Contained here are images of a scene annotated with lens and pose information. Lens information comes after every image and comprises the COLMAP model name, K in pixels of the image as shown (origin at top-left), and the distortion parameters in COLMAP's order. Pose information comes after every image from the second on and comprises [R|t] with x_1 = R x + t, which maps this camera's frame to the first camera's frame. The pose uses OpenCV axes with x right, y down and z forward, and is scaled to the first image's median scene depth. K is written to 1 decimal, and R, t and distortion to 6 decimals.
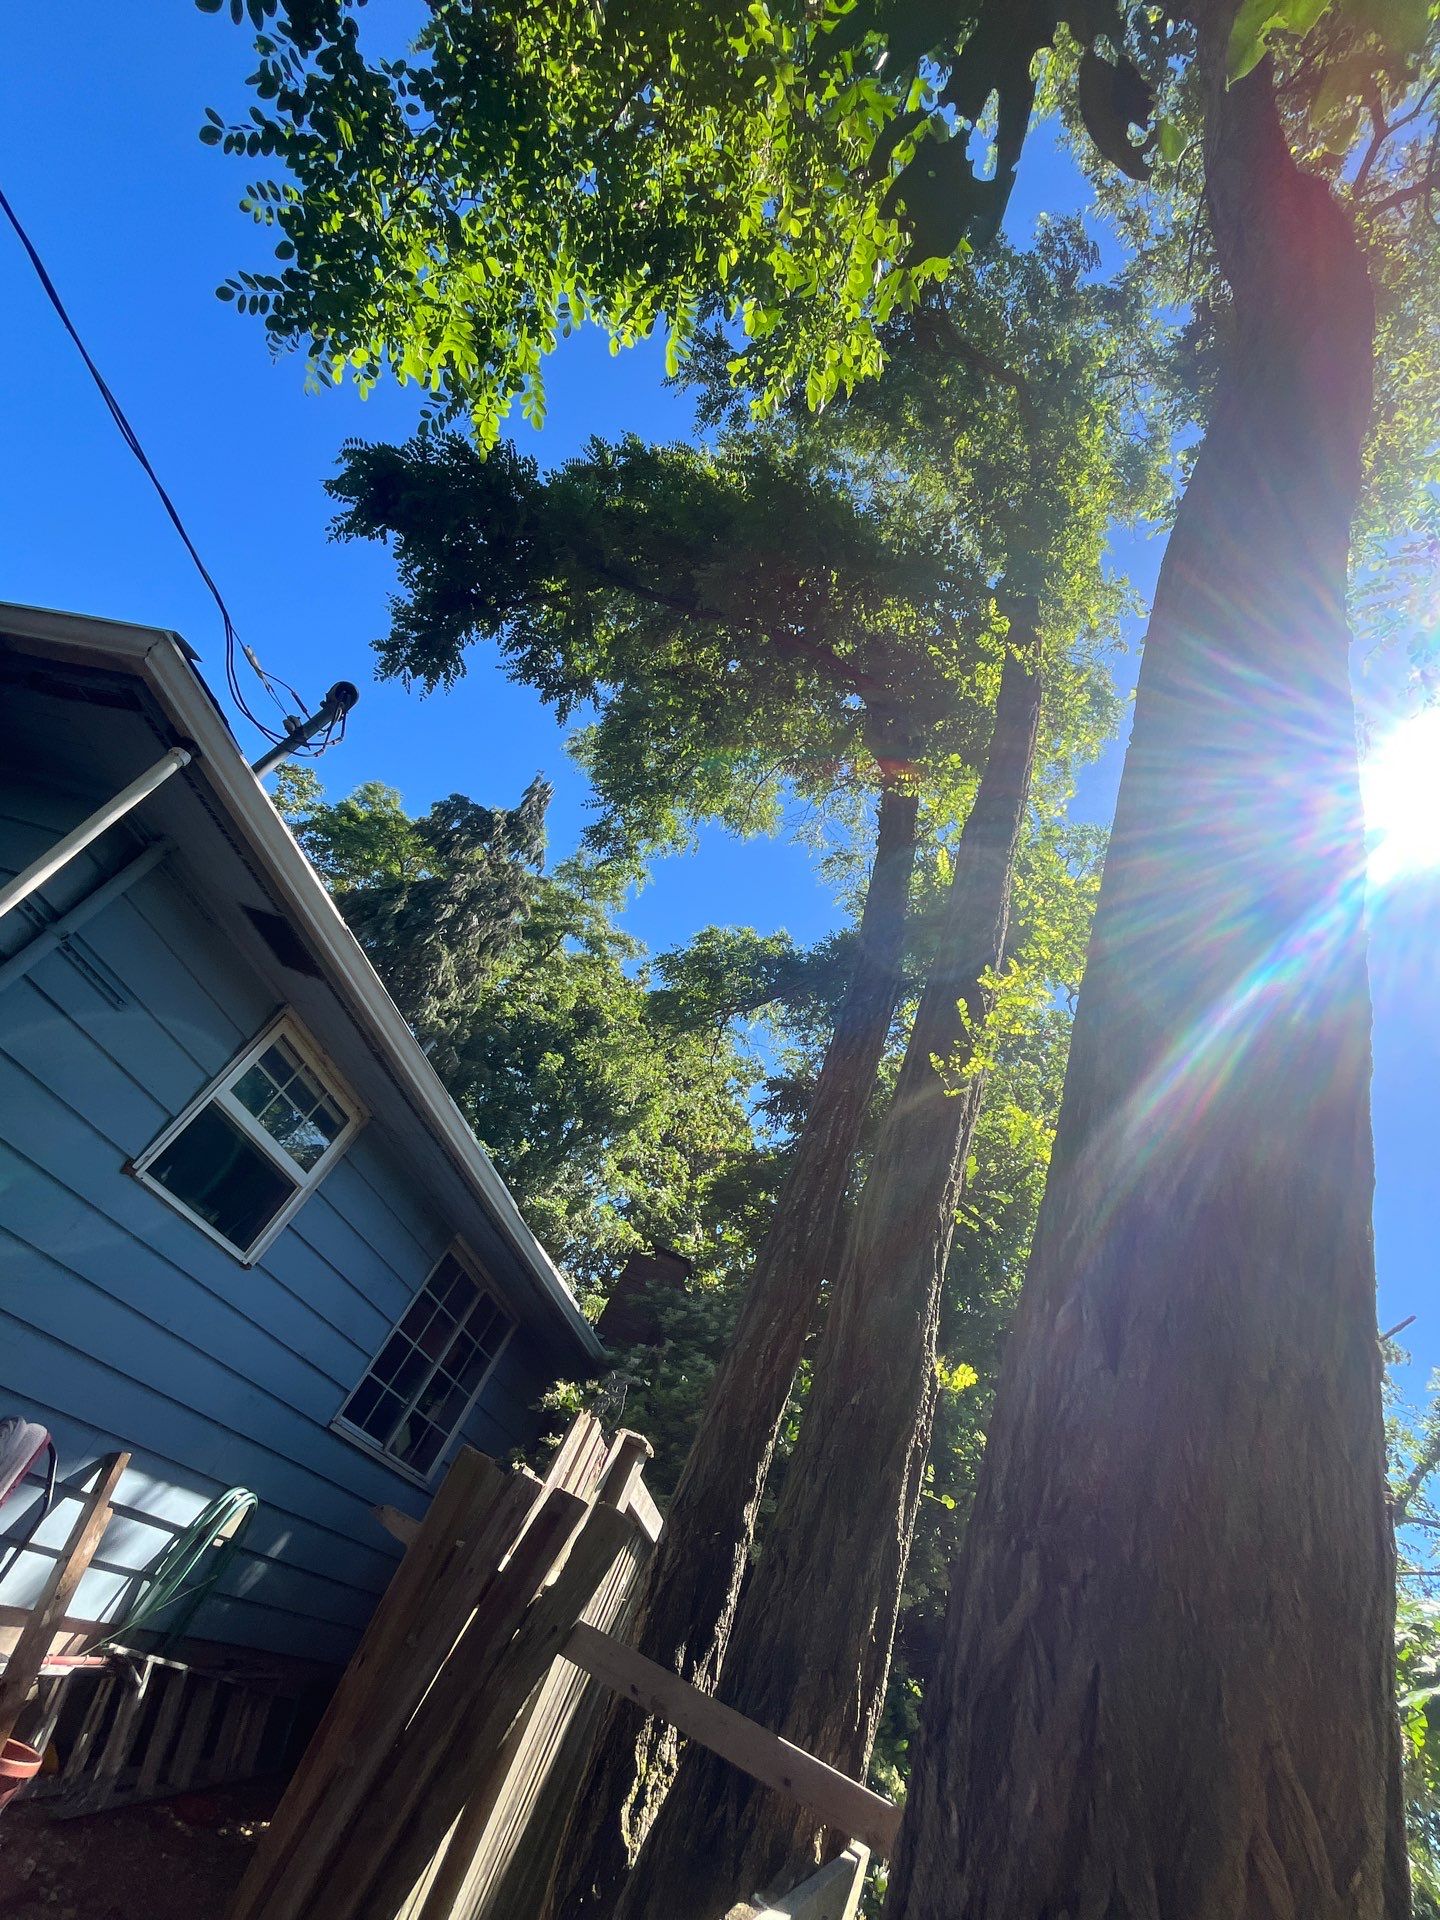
lens RADIAL K [[895.0, 0, 720.0], [0, 895.0, 960.0], [0, 0, 1]] dist [0.000350, 0.000325]
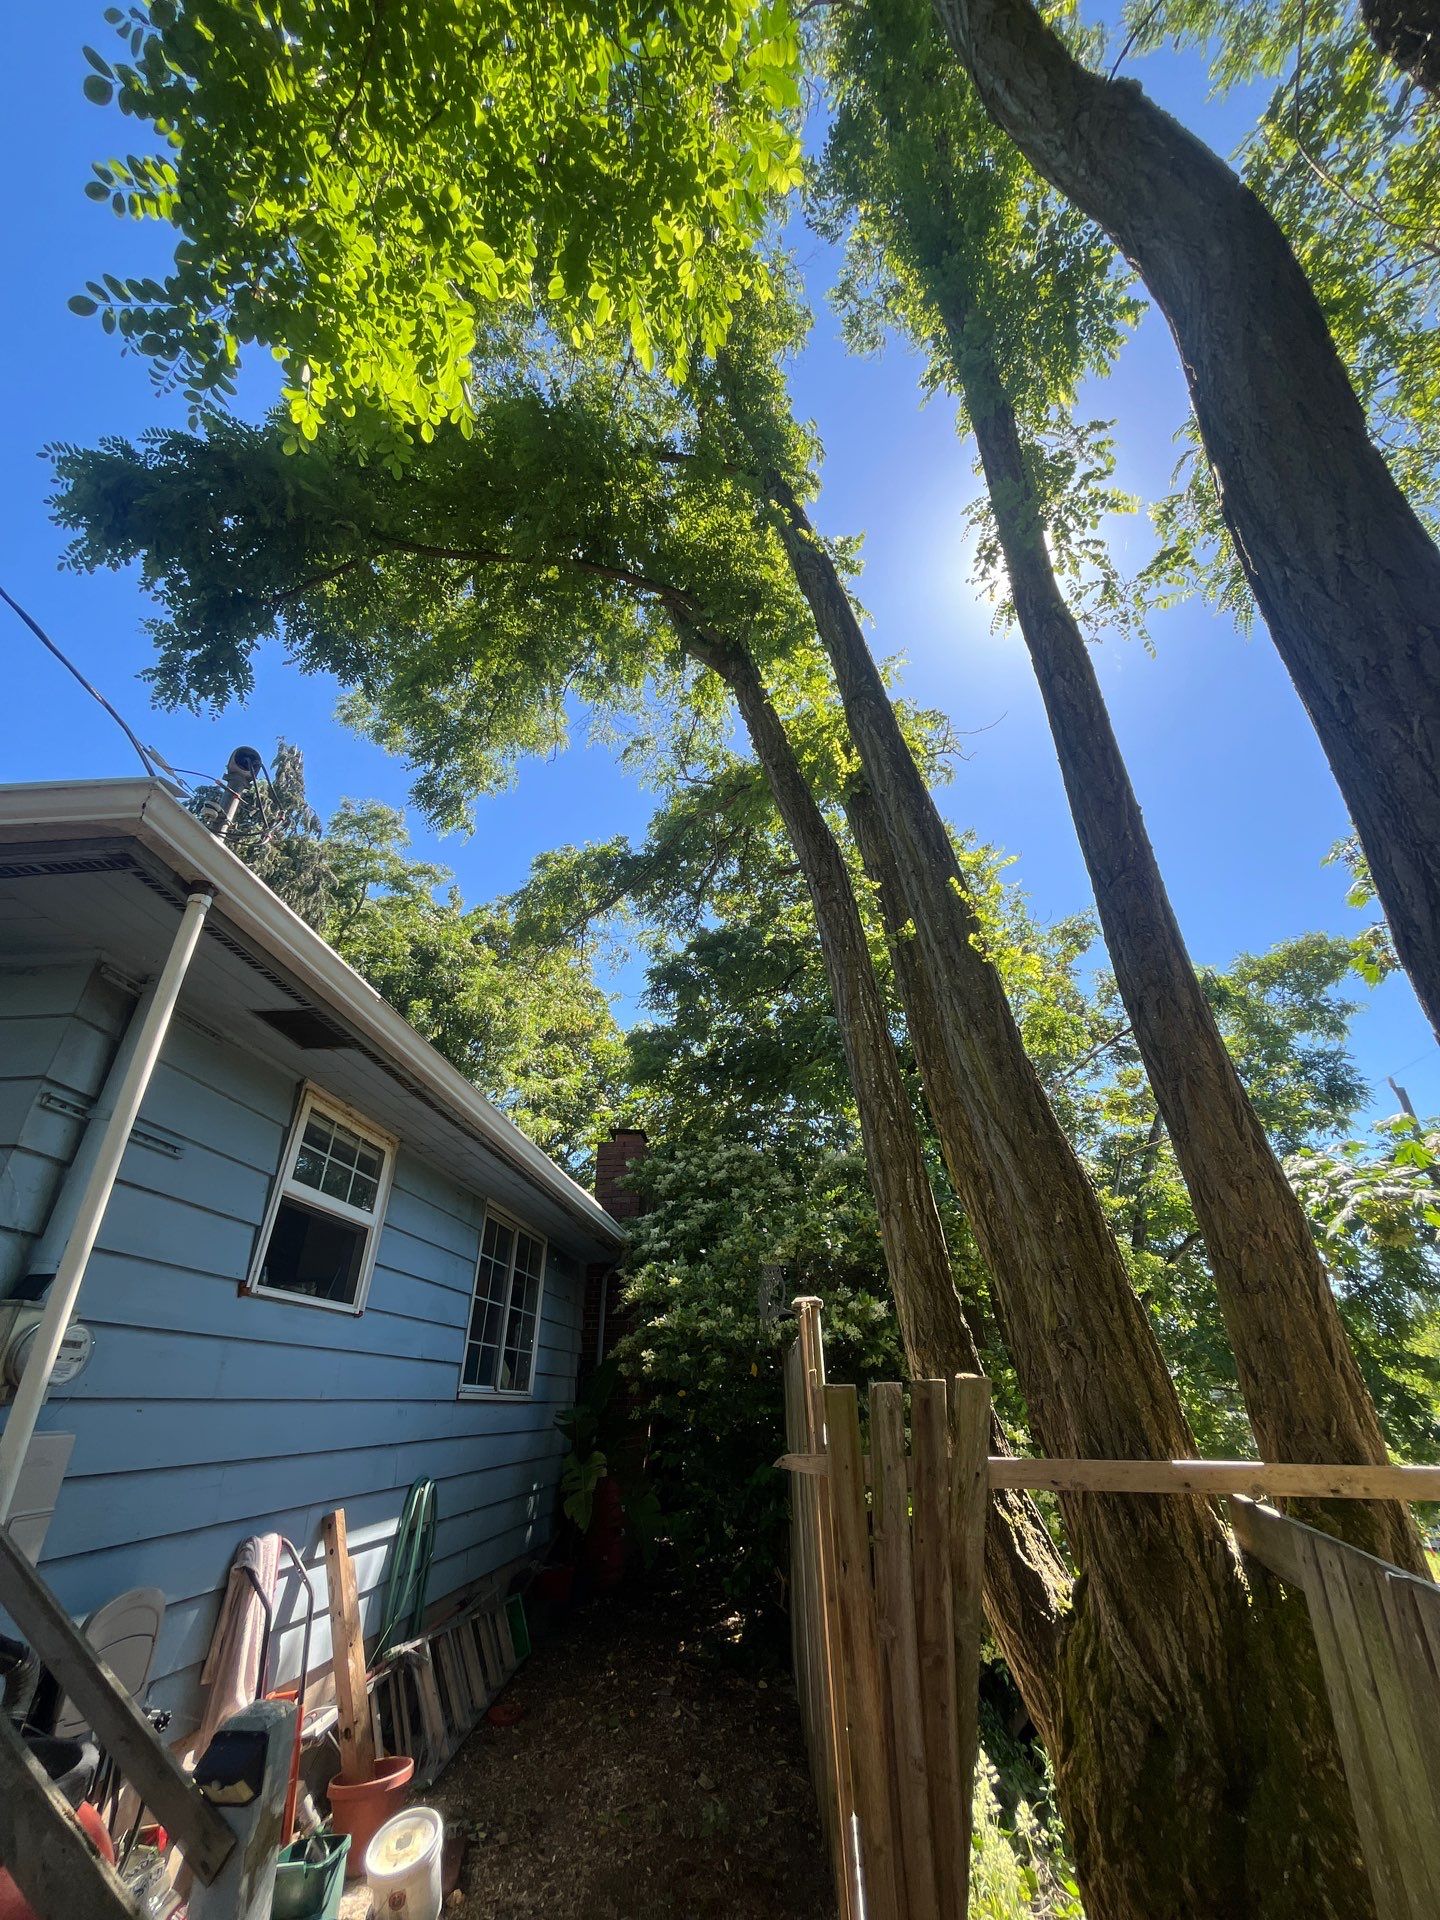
lens RADIAL K [[786.8, 0, 720.0], [0, 786.8, 960.0], [0, 0, 1]] dist [0.000610, -0.000048]
pose [[0.912107, -0.335551, 0.235511, -0.162348], [0.288712, 0.933633, 0.212073, -0.094756], [-0.291042, -0.125438, 0.948451, 0.029666]]
